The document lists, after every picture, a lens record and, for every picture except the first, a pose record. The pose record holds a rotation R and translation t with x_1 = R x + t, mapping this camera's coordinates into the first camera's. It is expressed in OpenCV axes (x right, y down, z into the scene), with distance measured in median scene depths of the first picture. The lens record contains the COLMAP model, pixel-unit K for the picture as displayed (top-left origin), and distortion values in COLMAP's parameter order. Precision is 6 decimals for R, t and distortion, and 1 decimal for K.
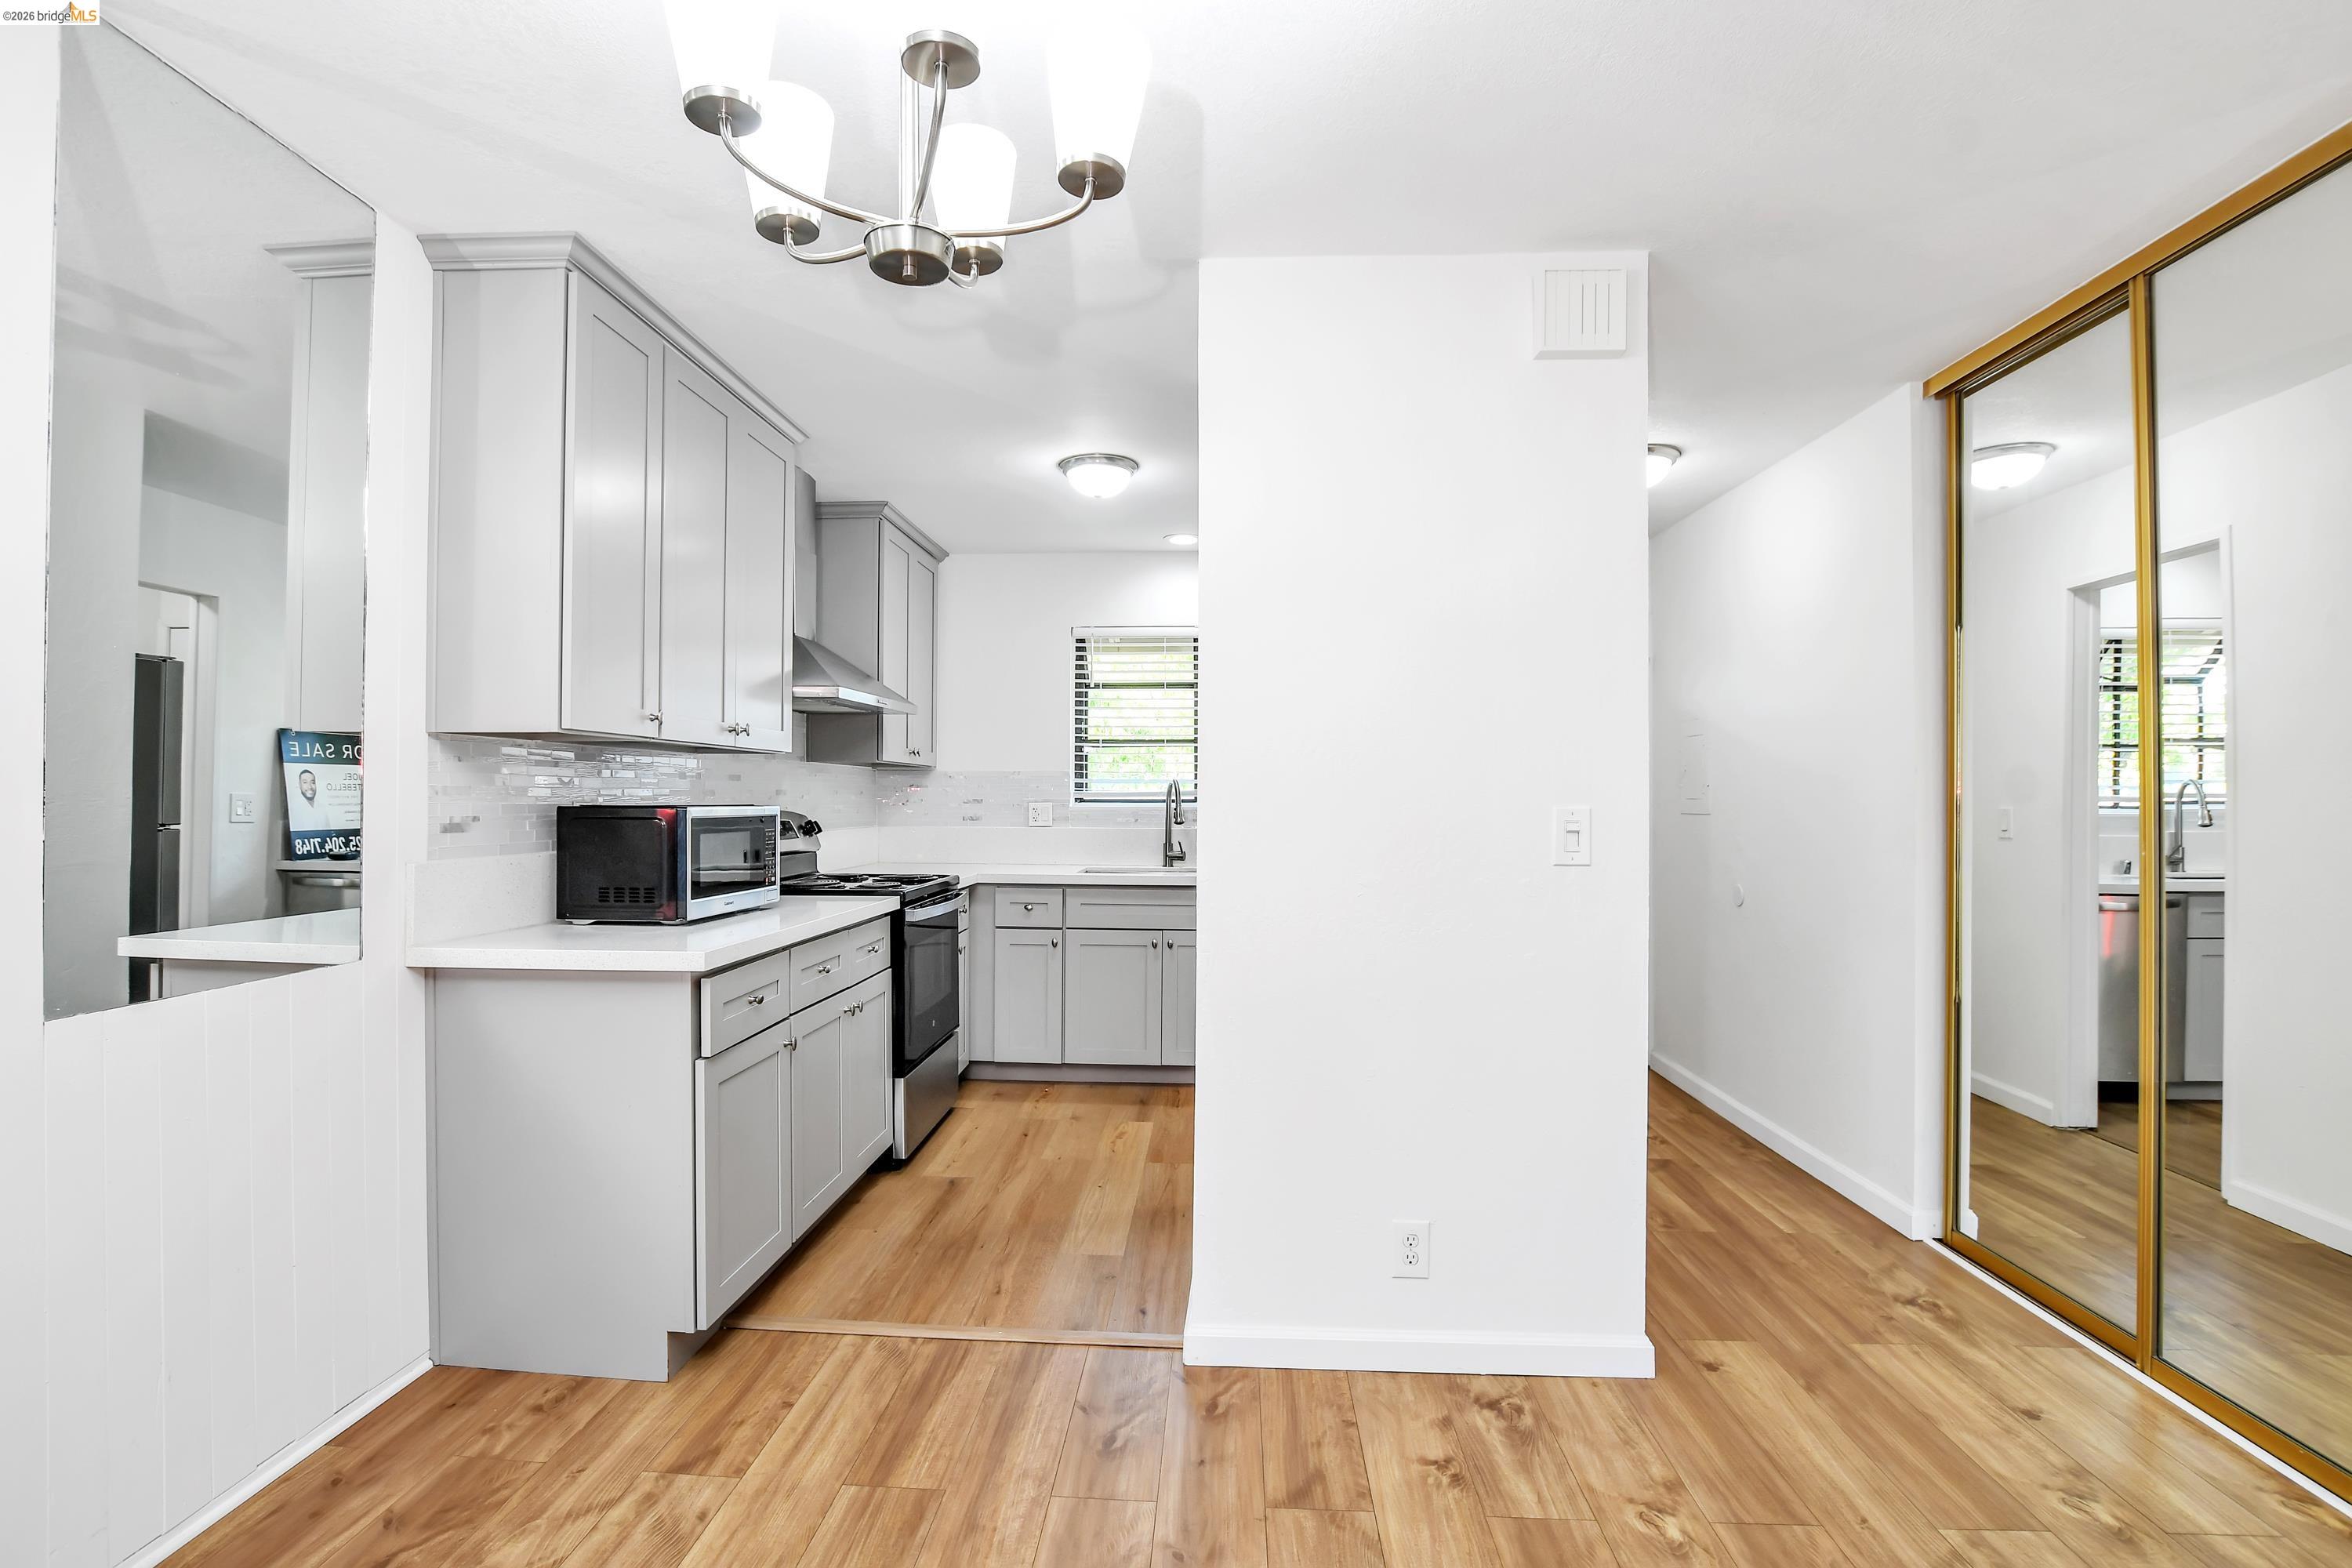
lens RADIAL K [[1093.8, 0, 1158.6], [0, 1093.8, 788.6], [0, 0, 1]] dist [-0.031441, 0.003189]
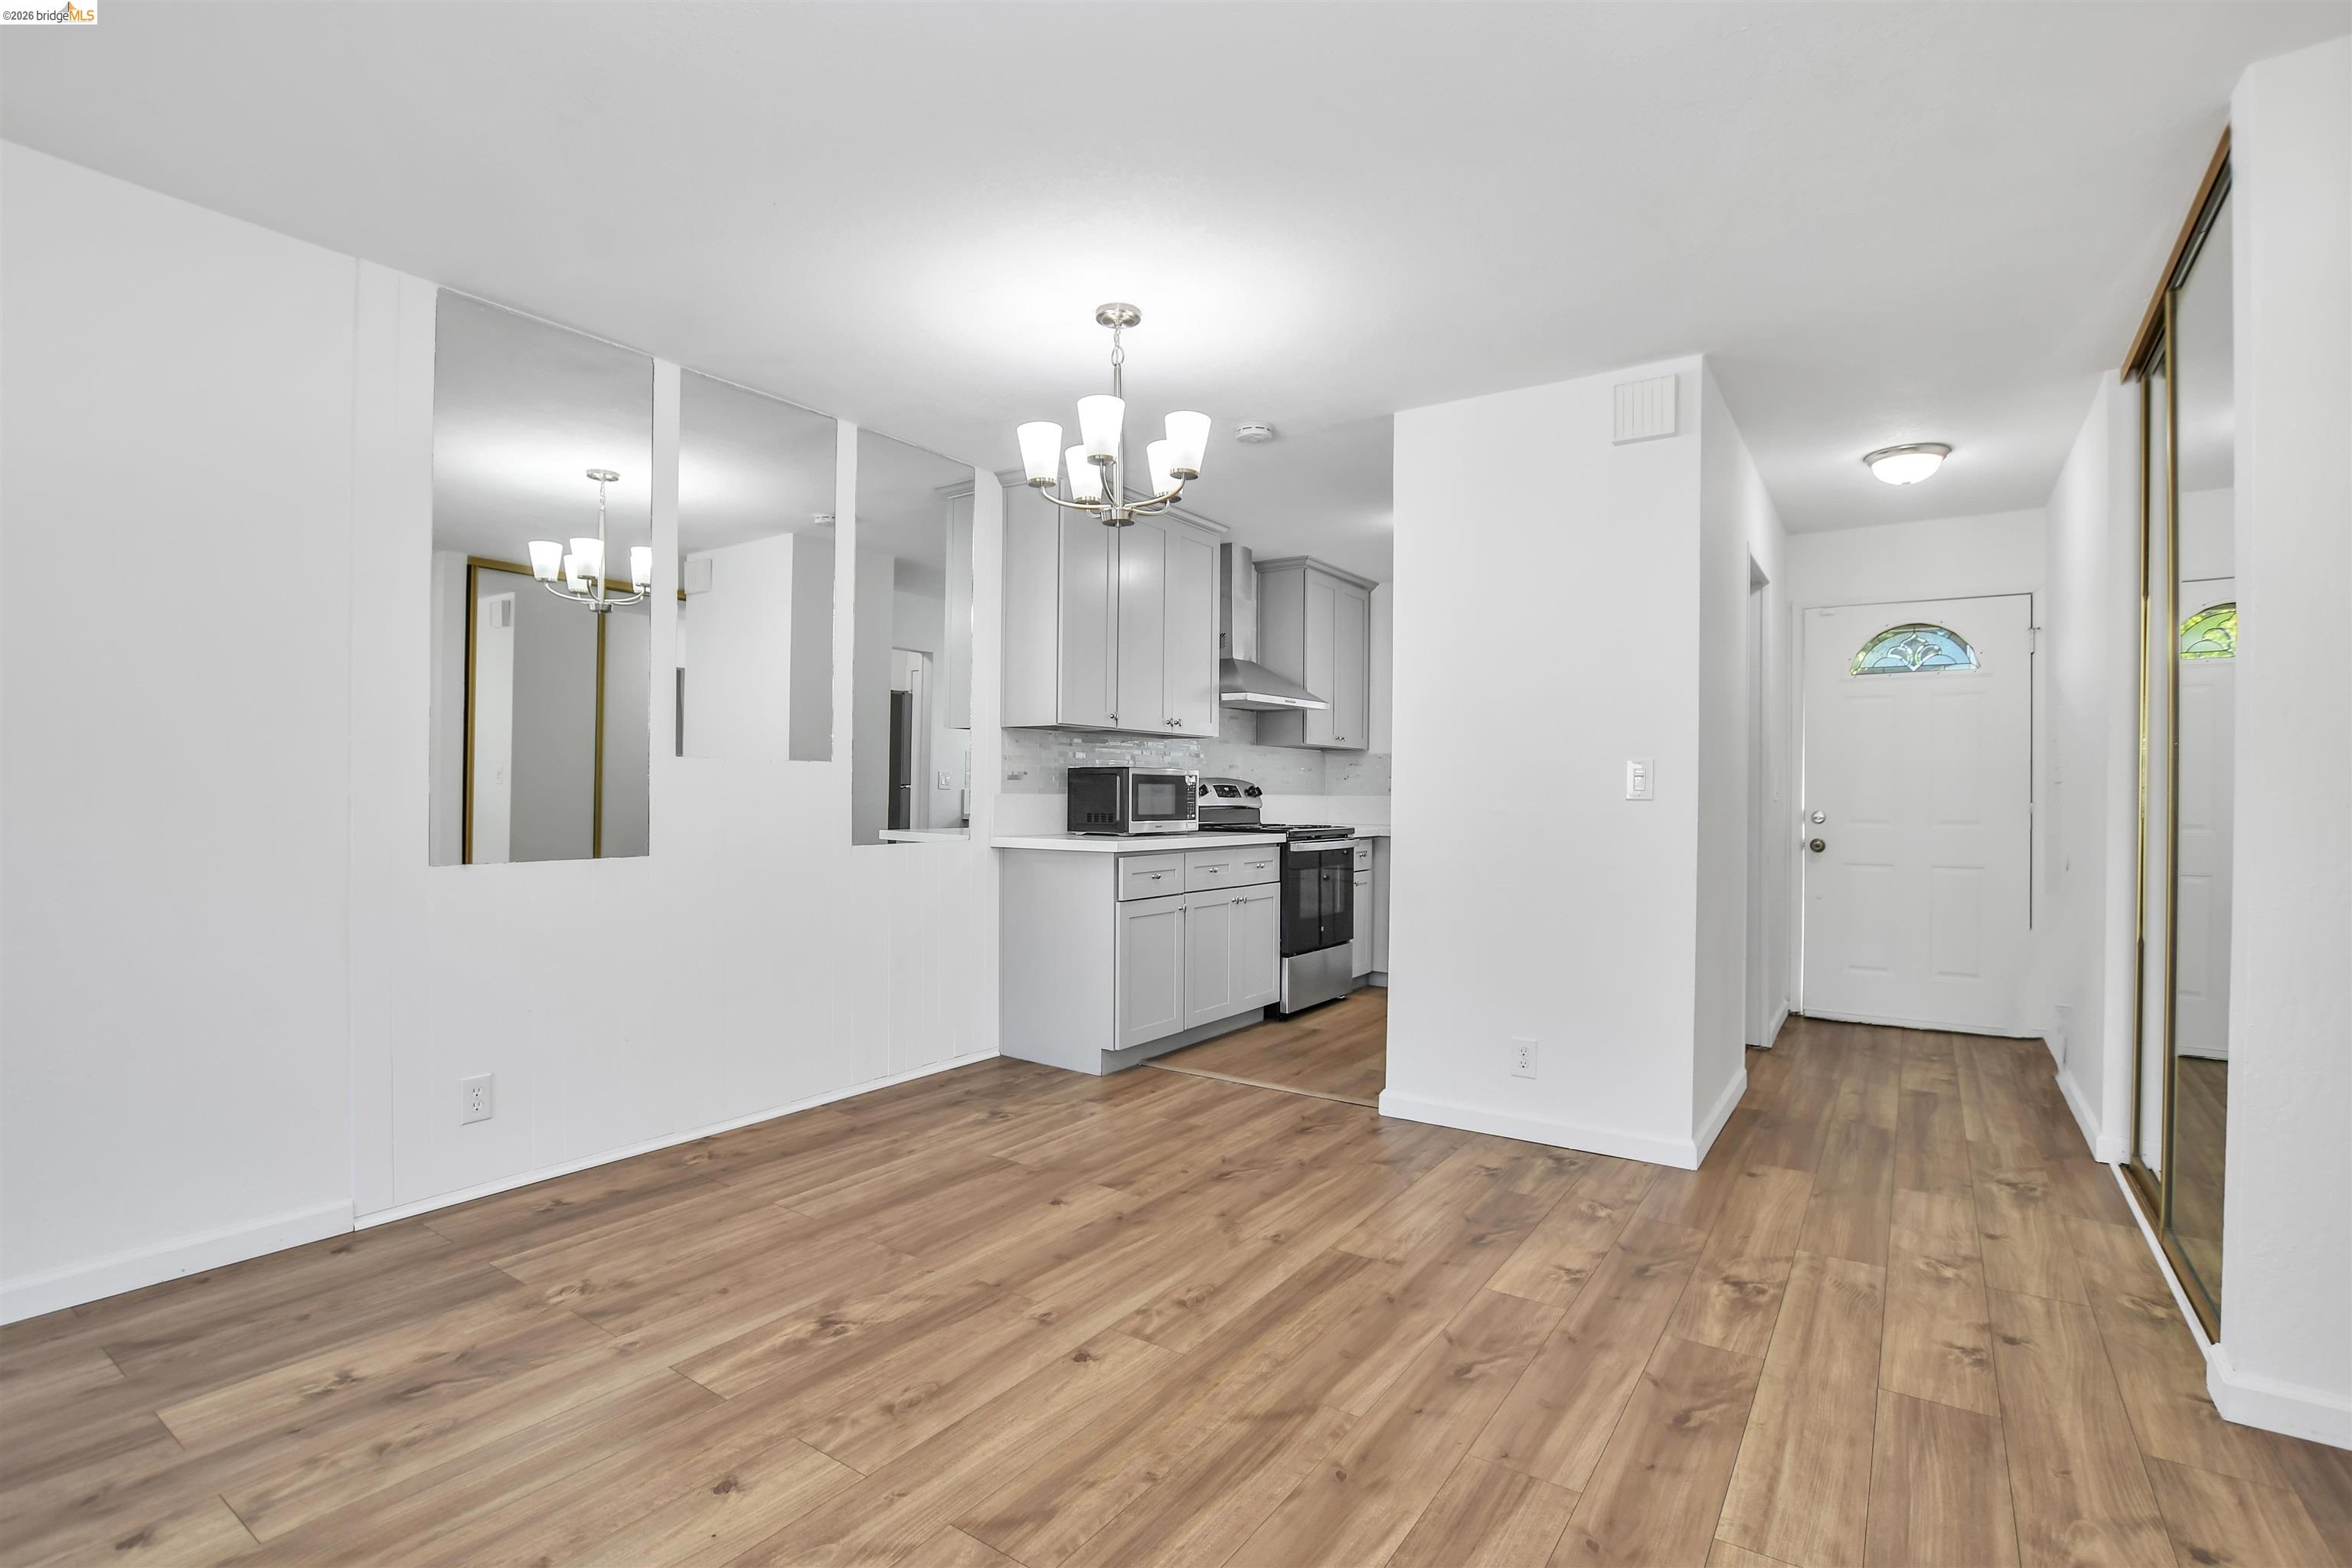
lens RADIAL K [[1107.4, 0, 1162.8], [0, 1107.4, 784.5], [0, 0, 1]] dist [-0.021261, 0.001579]
pose [[0.860083, 0.000046, -0.510154, 0.455532], [-0.000322, 1.000000, -0.000454, 0.040185], [0.510154, 0.000555, 0.860083, -0.435262]]
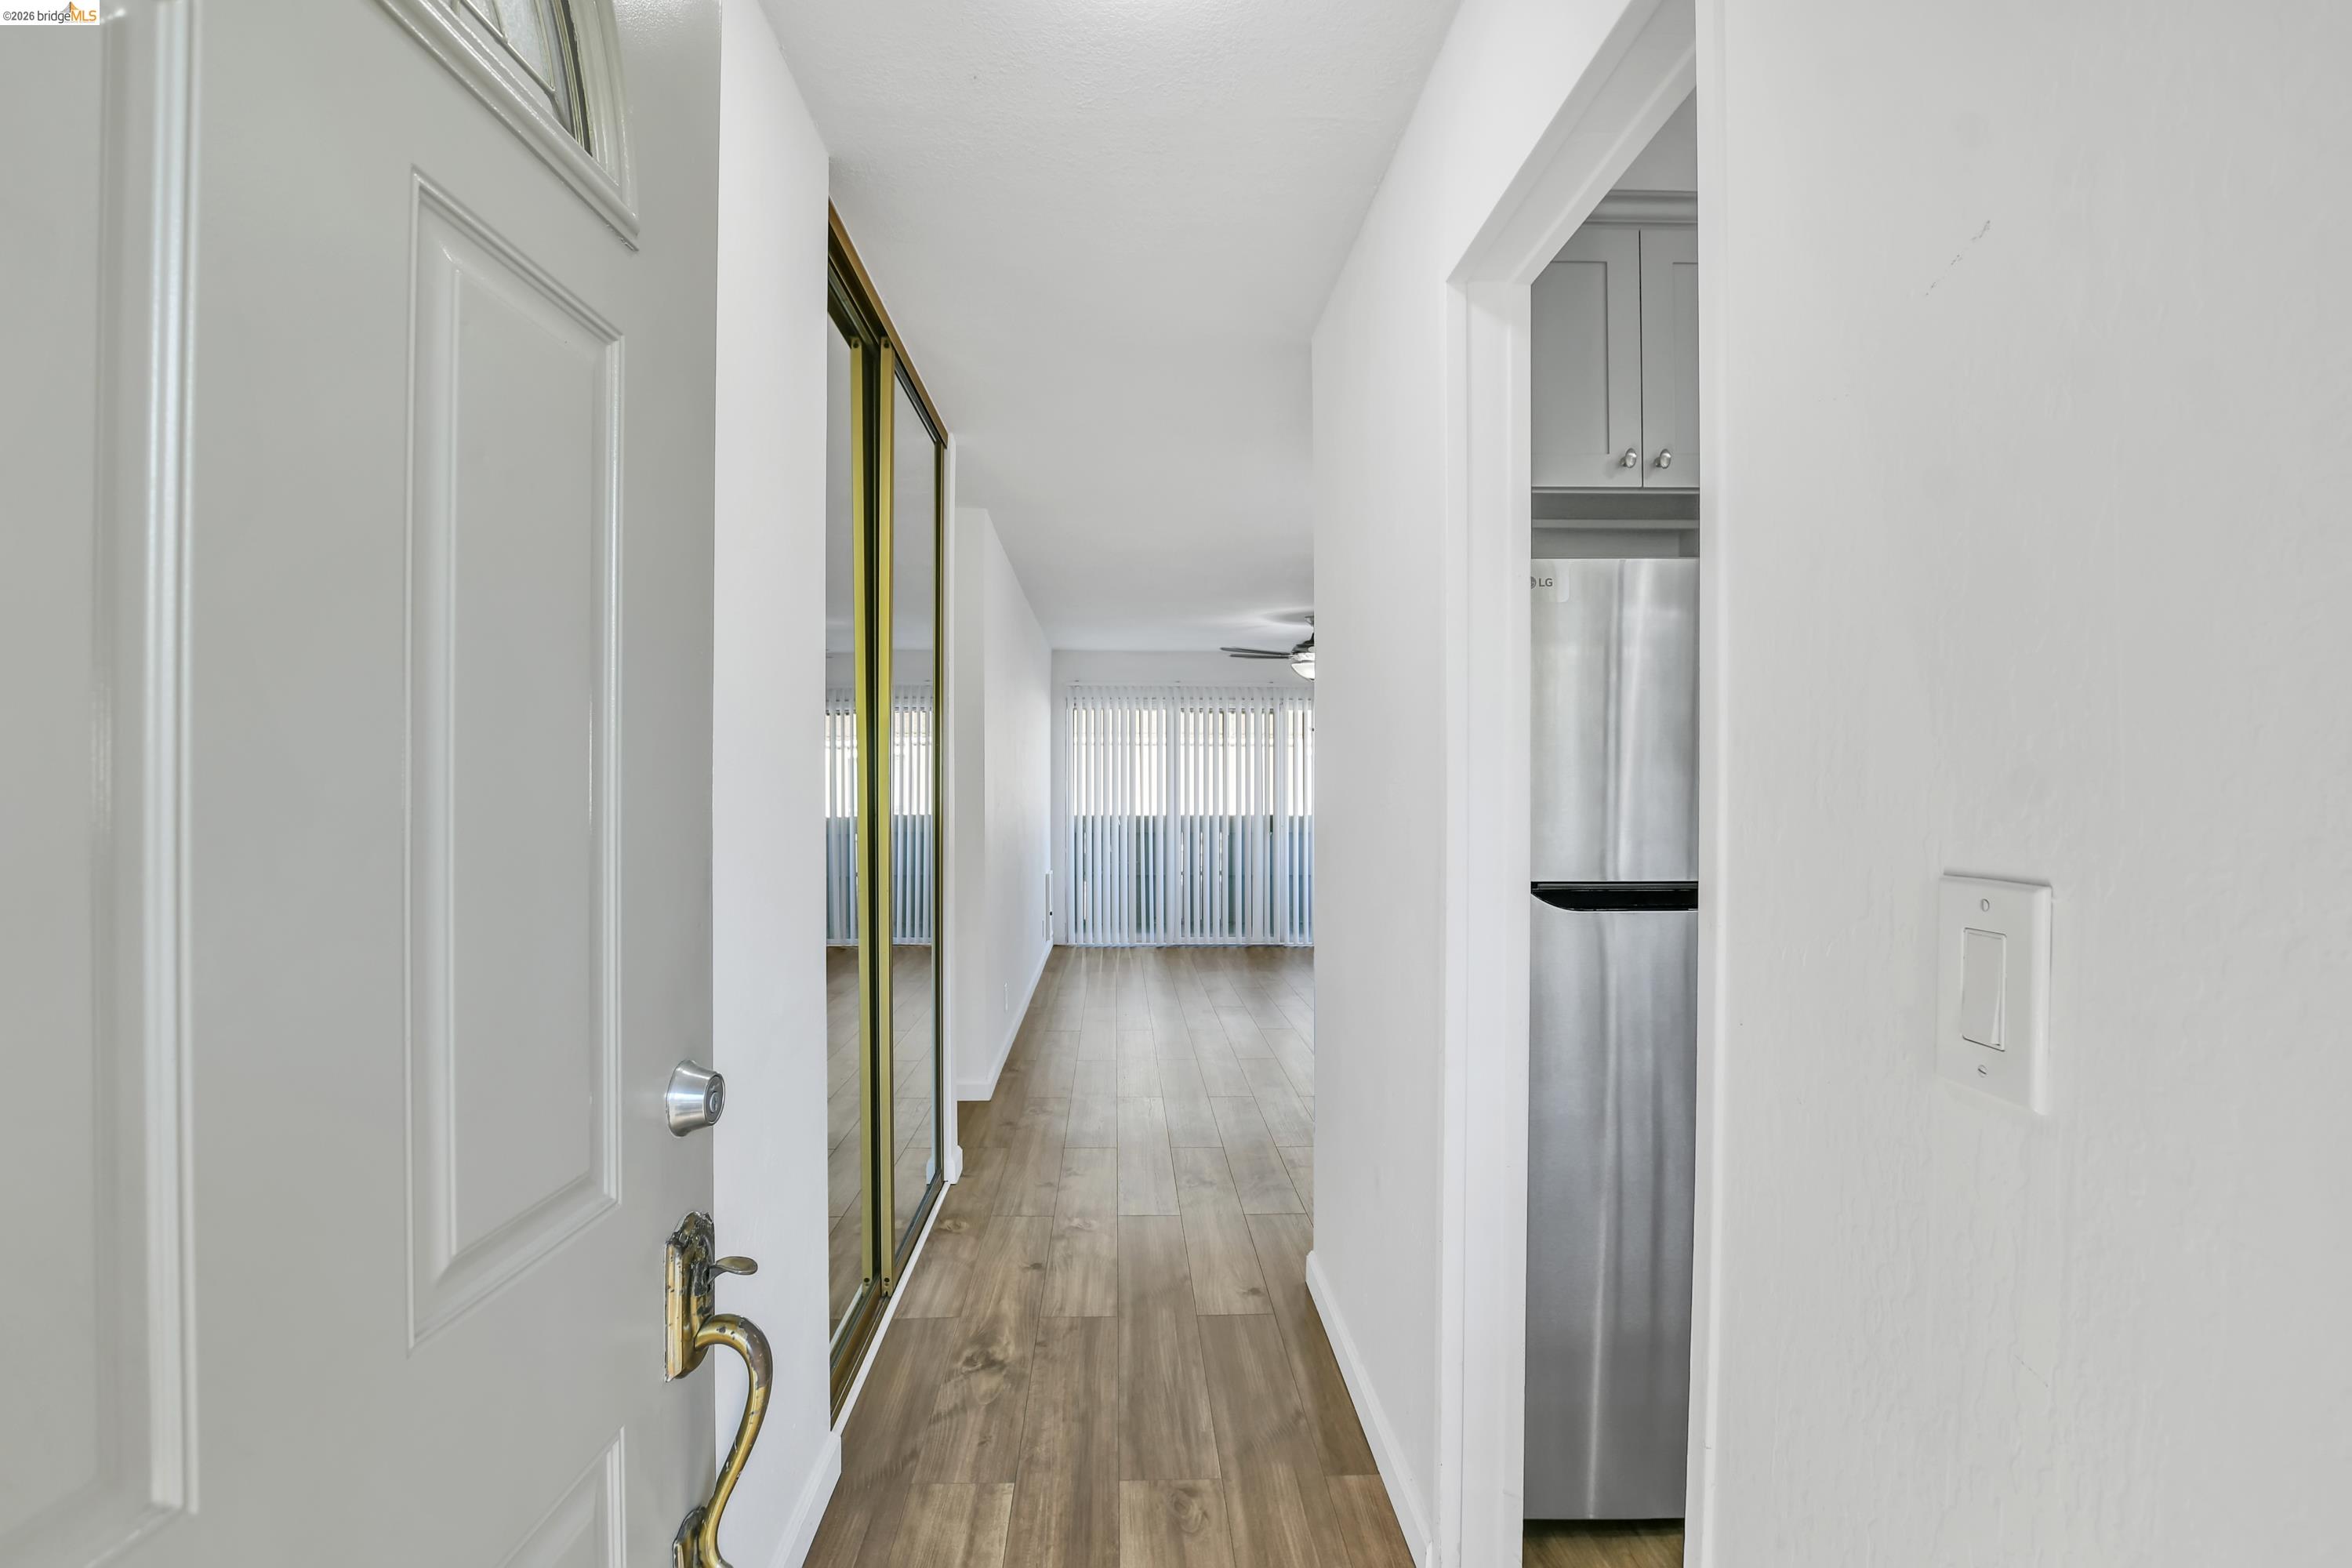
lens RADIAL K [[1107.4, 0, 1161.2], [0, 1107.4, 796.0], [0, 0, 1]] dist [-0.021261, 0.001579]
pose [[-0.994058, -0.008994, -0.108478, 0.588052], [-0.008237, 0.999938, -0.007427, 0.006748], [0.108538, -0.006490, -0.994071, 1.714910]]
